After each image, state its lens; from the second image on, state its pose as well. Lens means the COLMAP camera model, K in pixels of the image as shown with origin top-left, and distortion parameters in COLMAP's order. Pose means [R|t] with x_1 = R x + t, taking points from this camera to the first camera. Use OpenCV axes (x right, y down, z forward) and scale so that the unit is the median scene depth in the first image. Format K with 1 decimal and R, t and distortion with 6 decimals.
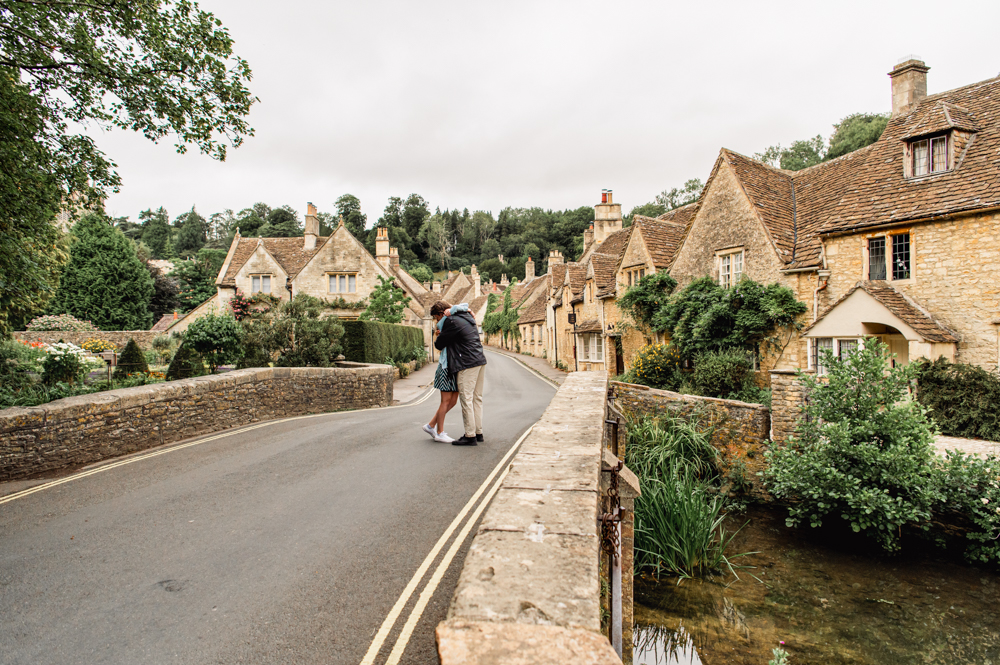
lens RADIAL K [[749.7, 0, 535.7], [0, 749.7, 332.2], [0, 0, 1]] dist [0.006219, 0.000599]
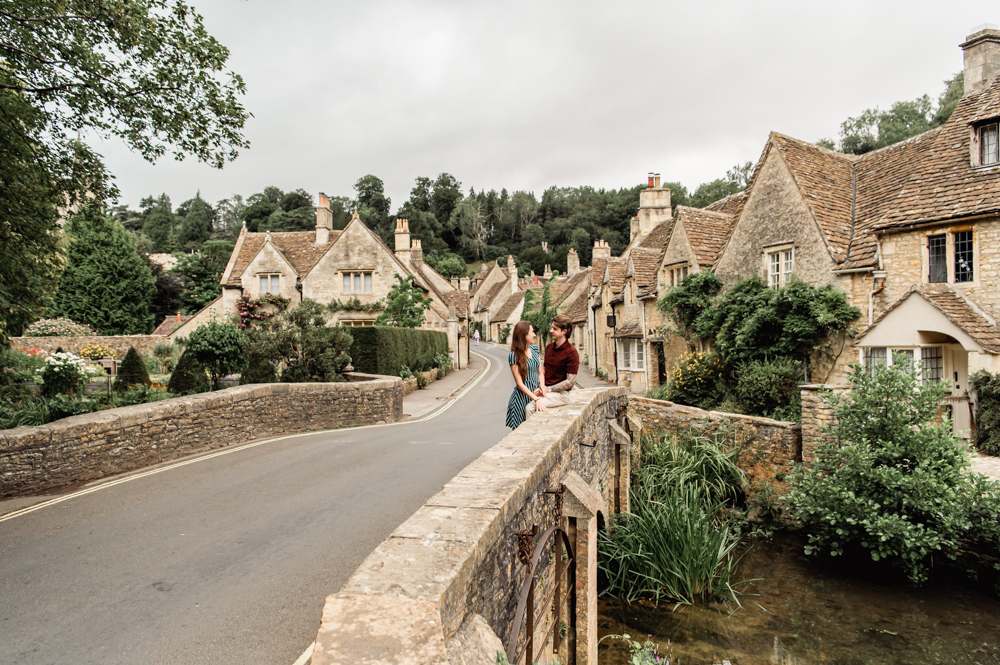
lens RADIAL K [[881.2, 0, 527.5], [0, 881.2, 337.7], [0, 0, 1]] dist [0.003124, 0.003488]
pose [[0.997338, -0.002704, -0.072864, 0.027729], [0.003359, 0.999955, 0.008865, -0.009159], [0.072836, -0.009086, 0.997303, -0.049138]]
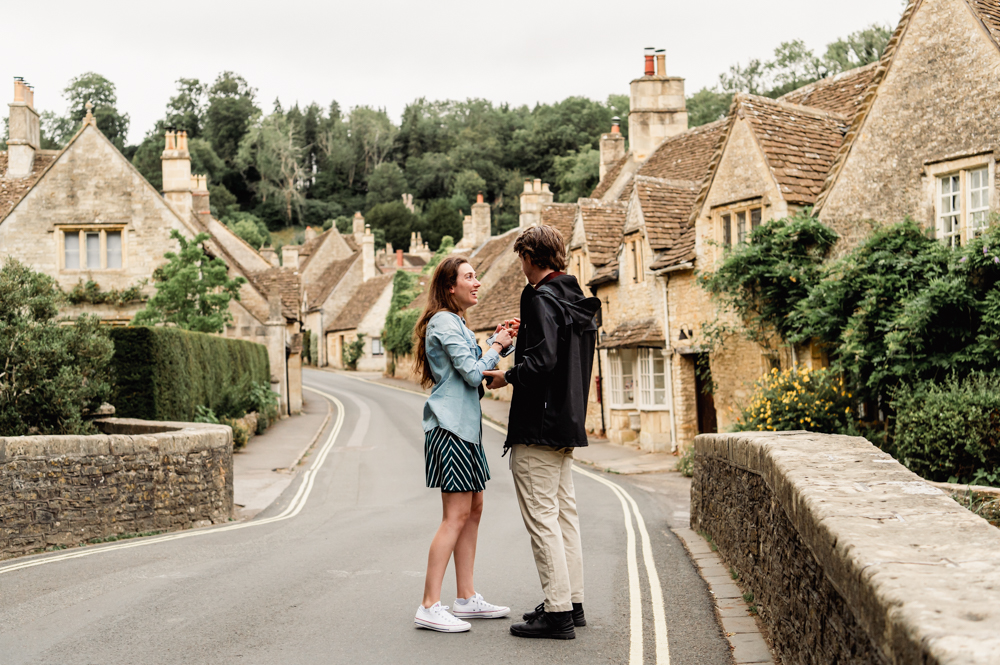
lens RADIAL K [[1488.7, 0, 570.1], [0, 1488.7, 329.2], [0, 0, 1]] dist [-0.010940, -0.007534]
pose [[0.997509, -0.013878, 0.069162, -0.033733], [0.014898, 0.999787, -0.014254, 0.002090], [-0.068949, 0.015249, 0.997504, 0.077517]]
